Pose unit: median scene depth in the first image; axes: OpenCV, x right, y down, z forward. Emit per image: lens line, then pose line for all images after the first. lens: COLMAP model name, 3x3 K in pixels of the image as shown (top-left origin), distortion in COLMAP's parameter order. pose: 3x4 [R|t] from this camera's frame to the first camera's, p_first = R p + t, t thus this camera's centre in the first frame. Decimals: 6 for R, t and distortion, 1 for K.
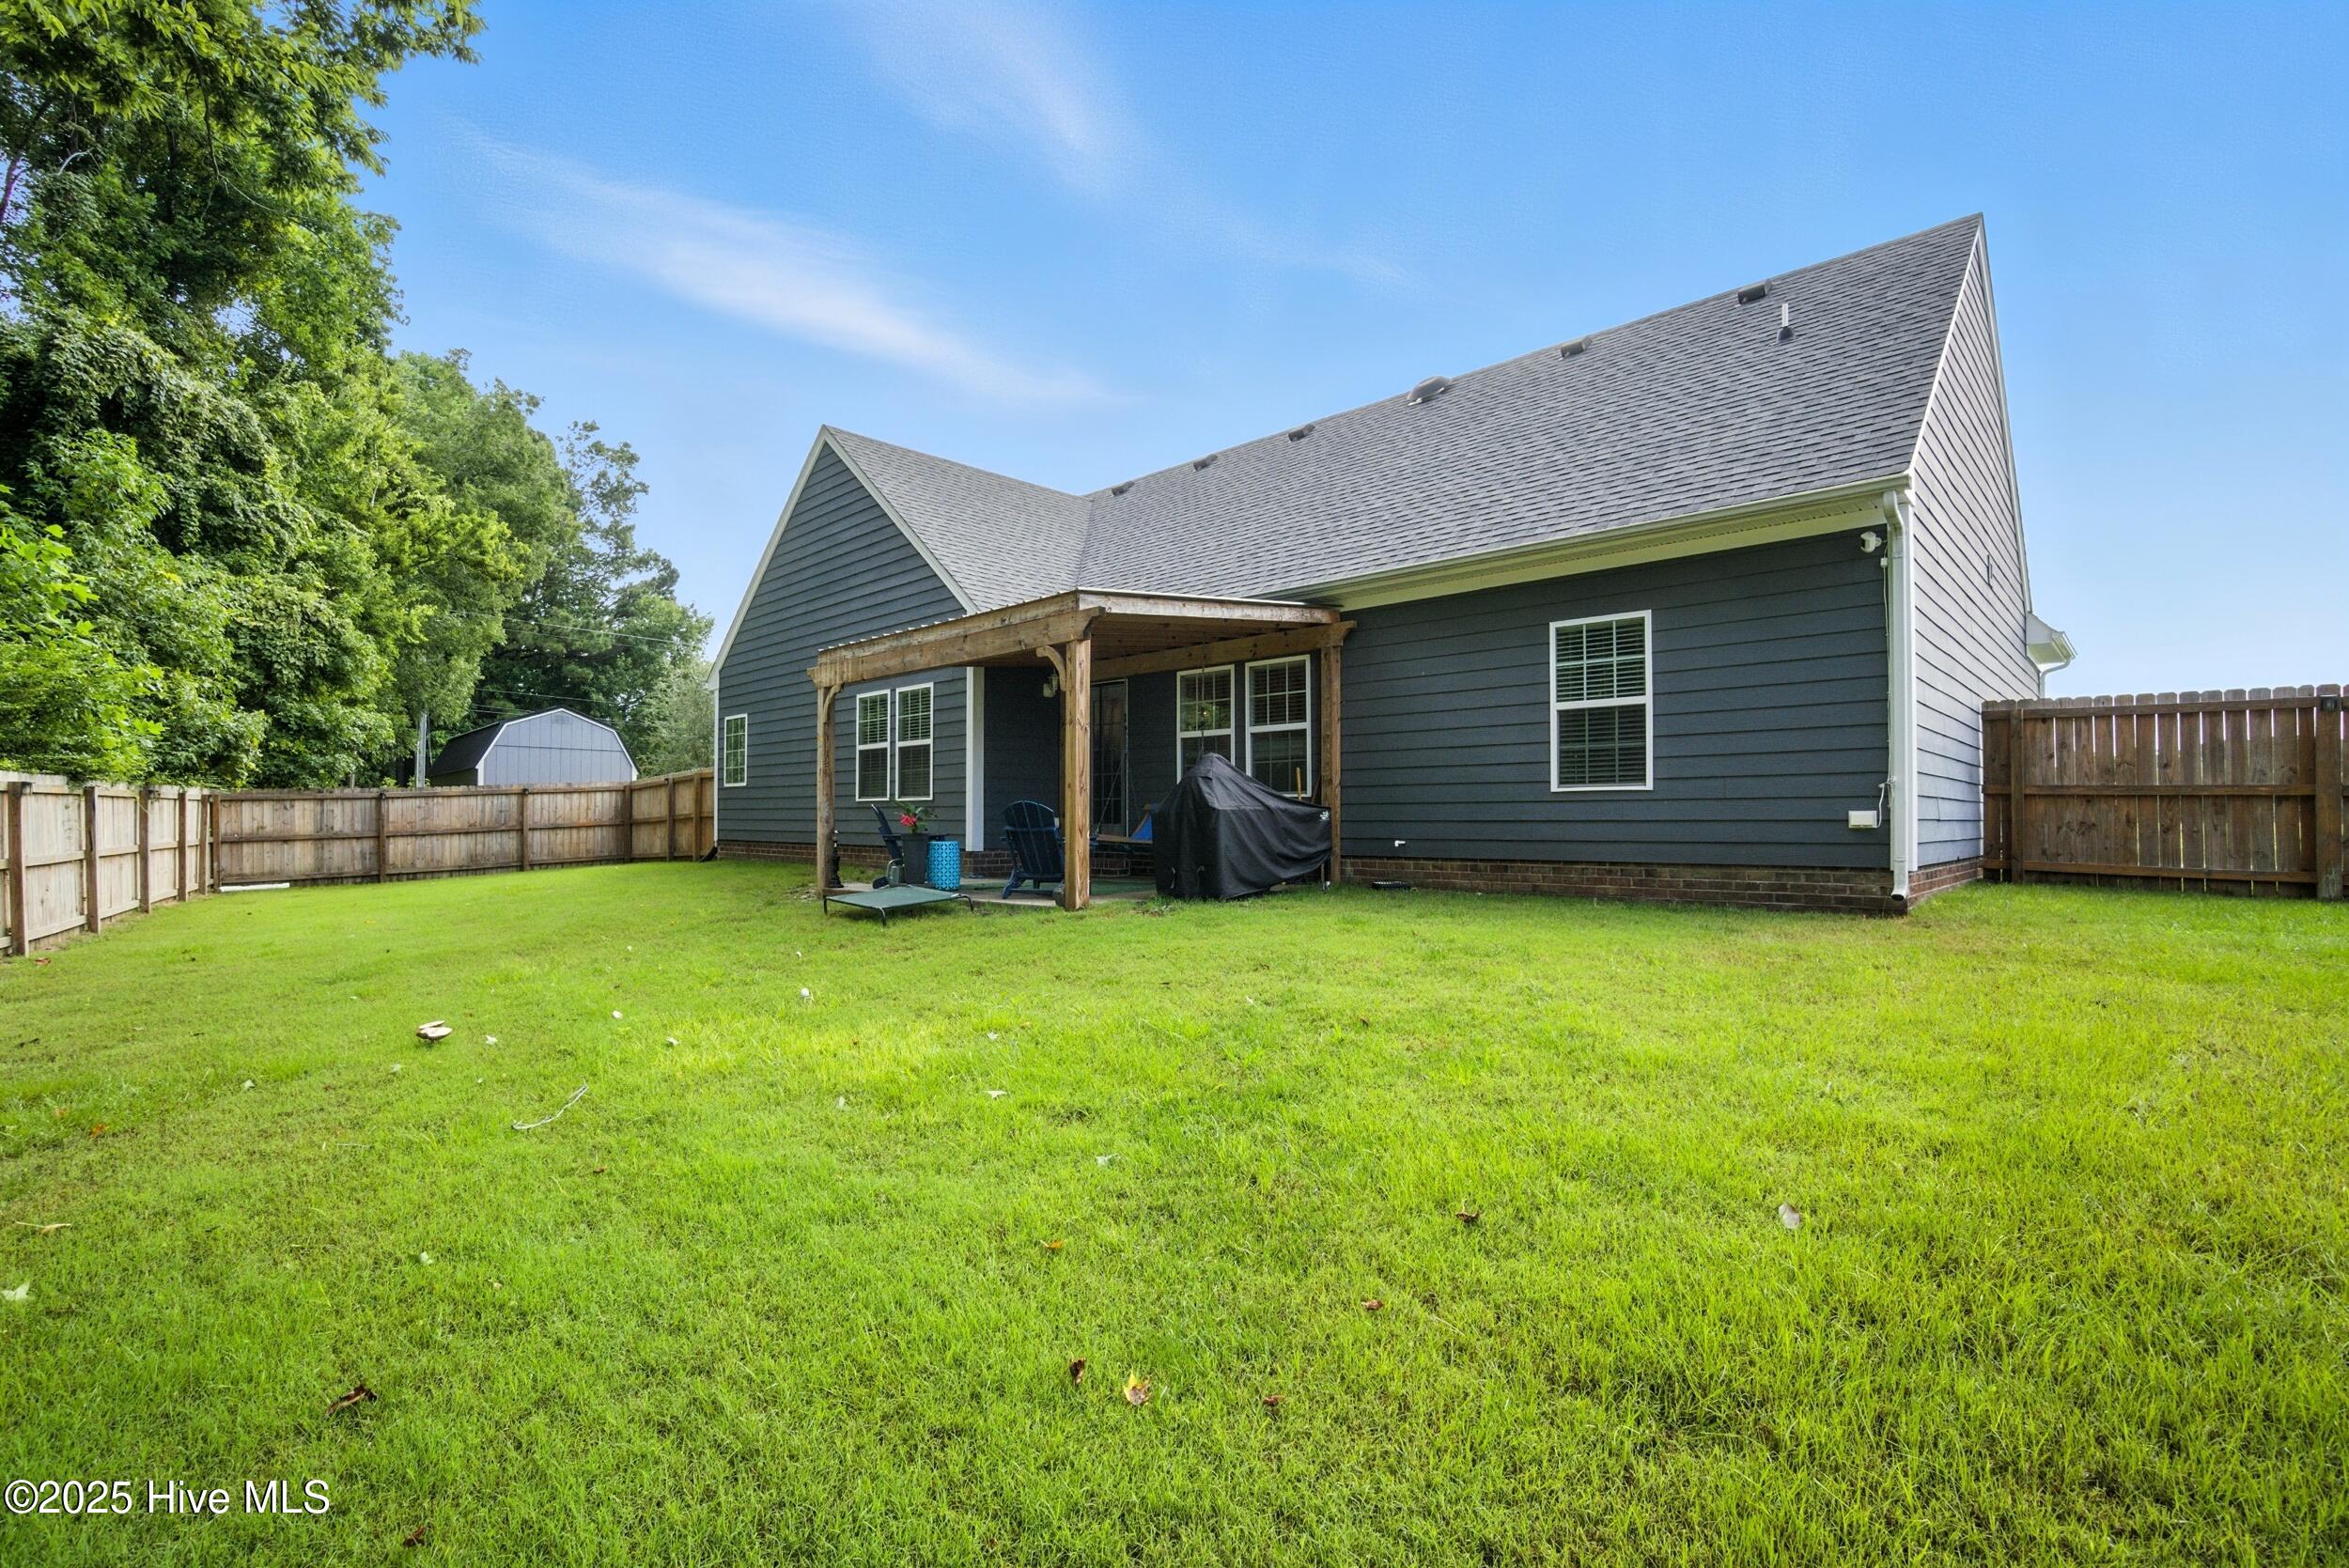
lens RADIAL K [[1030.6, 0, 1152.1], [0, 1030.6, 796.0], [0, 0, 1]] dist [-0.087494, 0.036973]
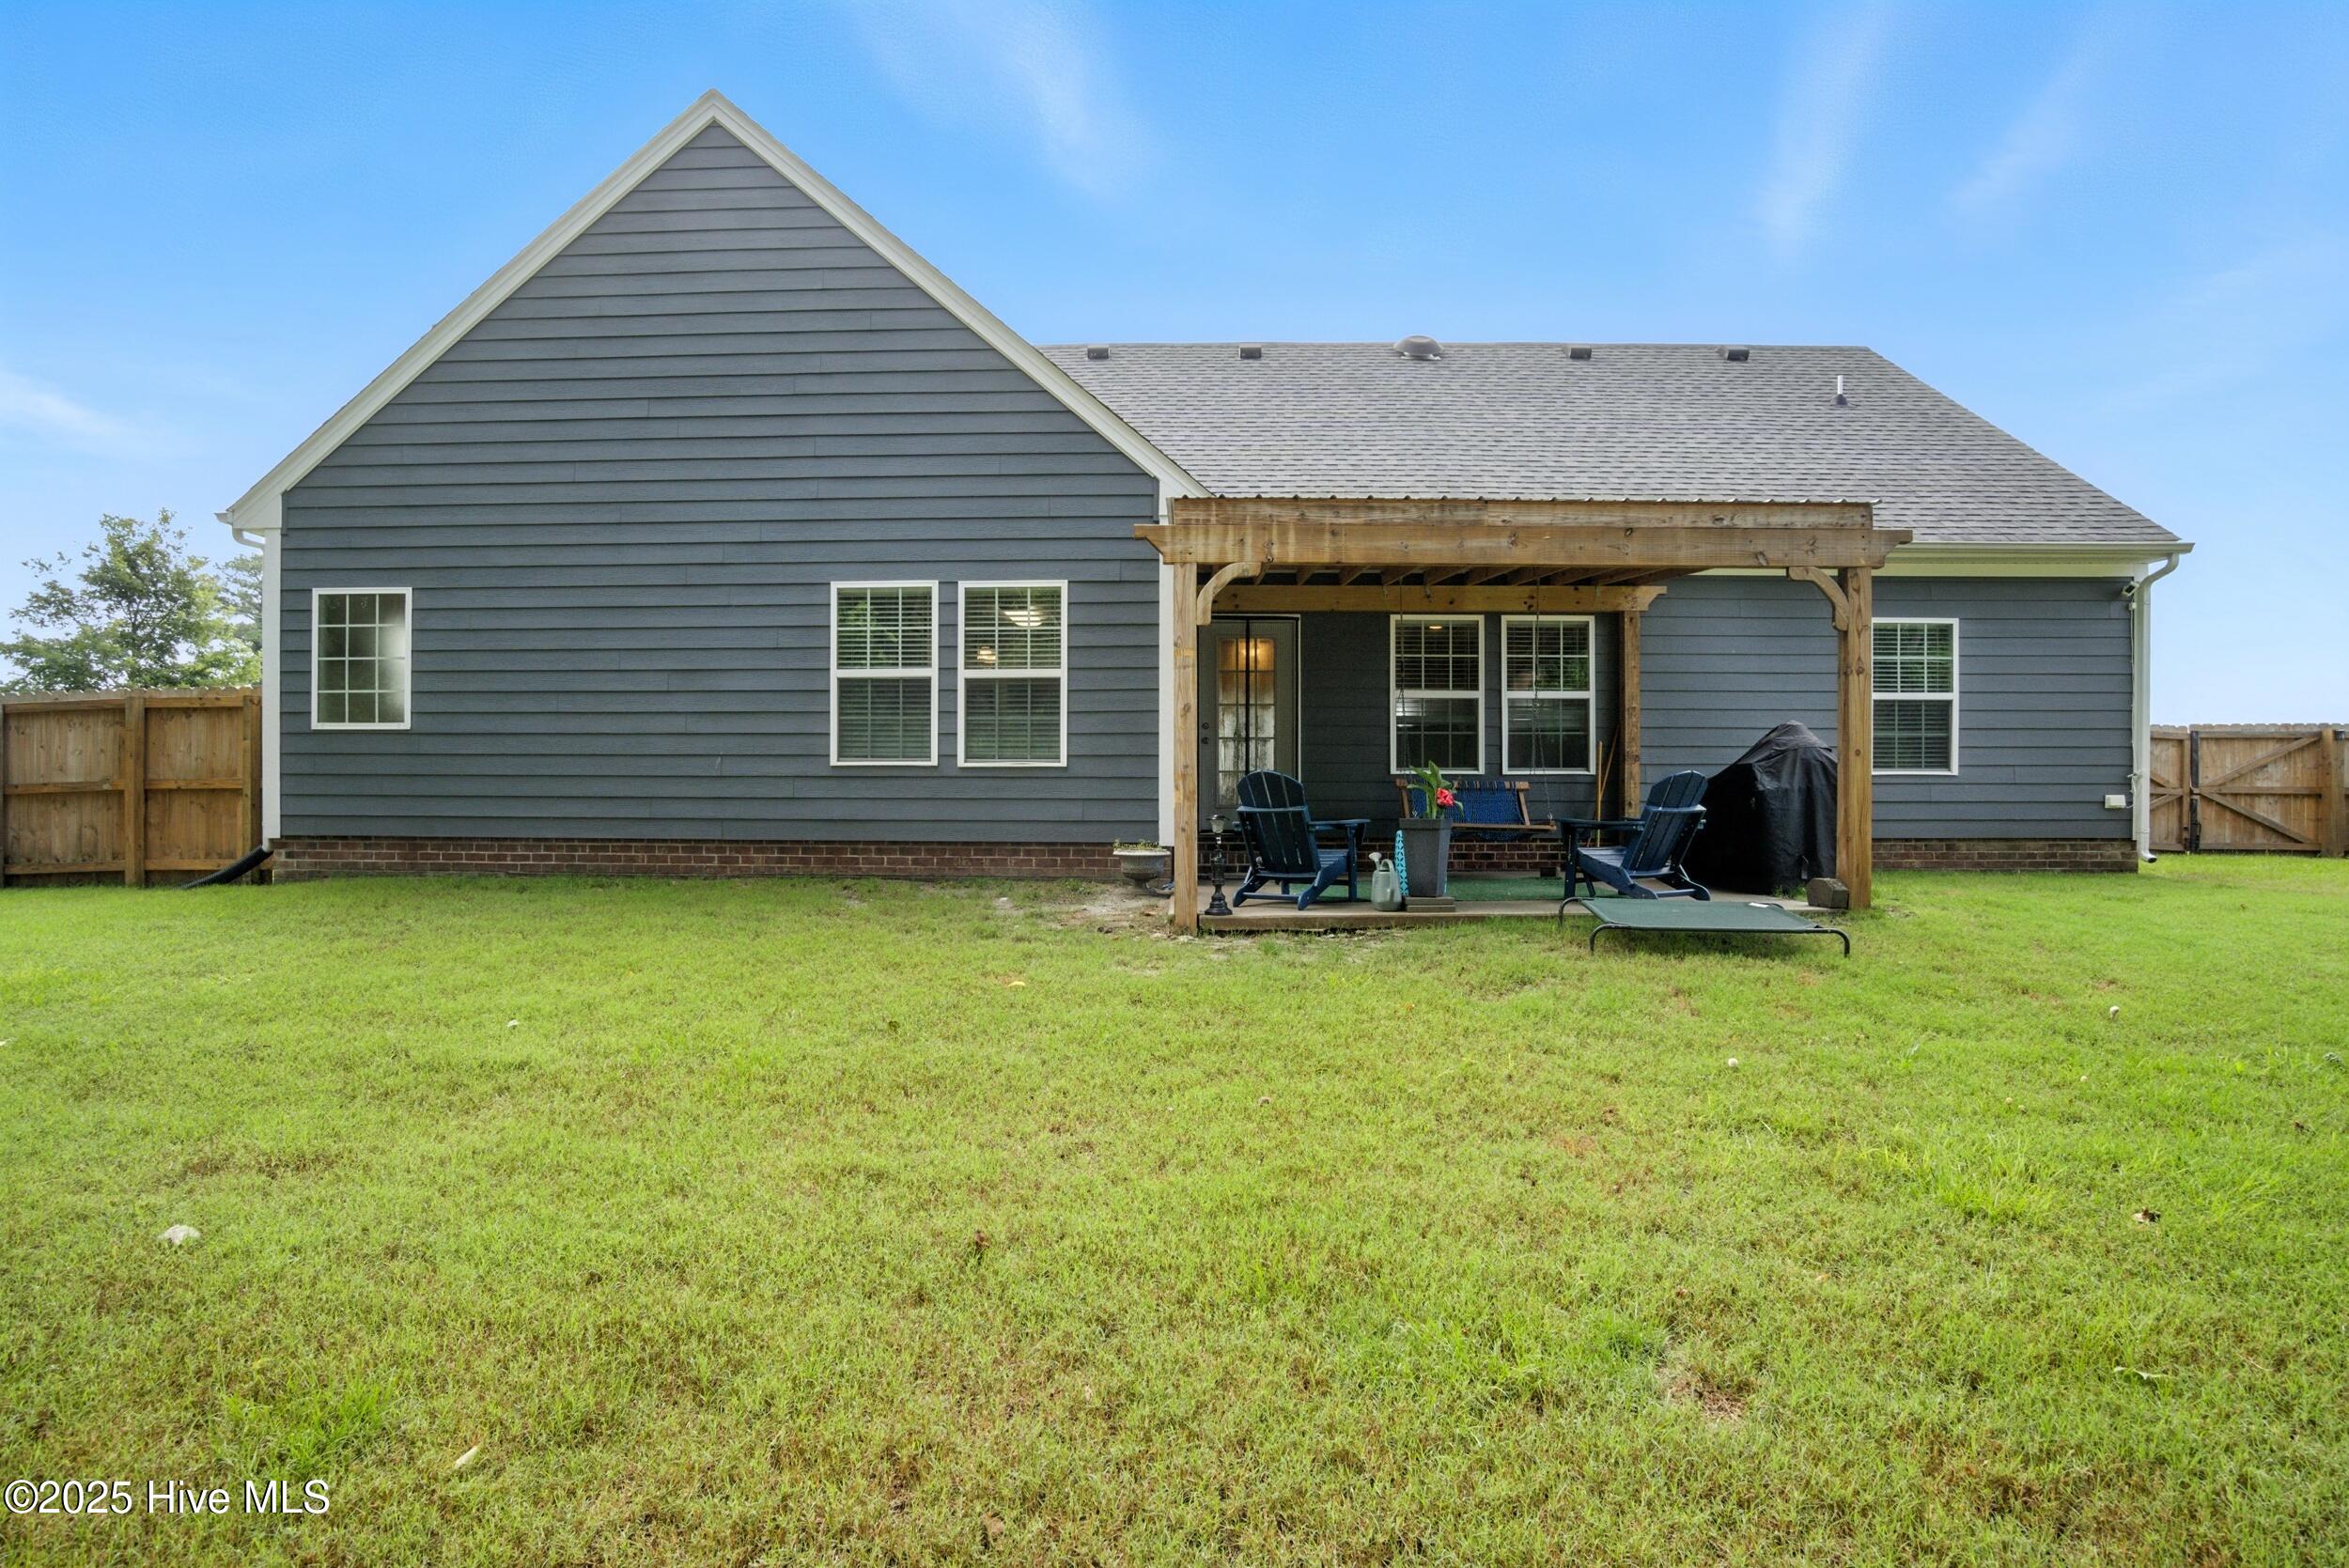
lens RADIAL K [[1030.6, 0, 1152.1], [0, 1030.6, 796.0], [0, 0, 1]] dist [-0.087494, 0.036973]
pose [[0.743686, 0.003944, 0.668517, -0.573996], [-0.019171, 0.999697, 0.015429, 0.011035], [-0.668254, -0.024290, 0.743536, 0.473711]]
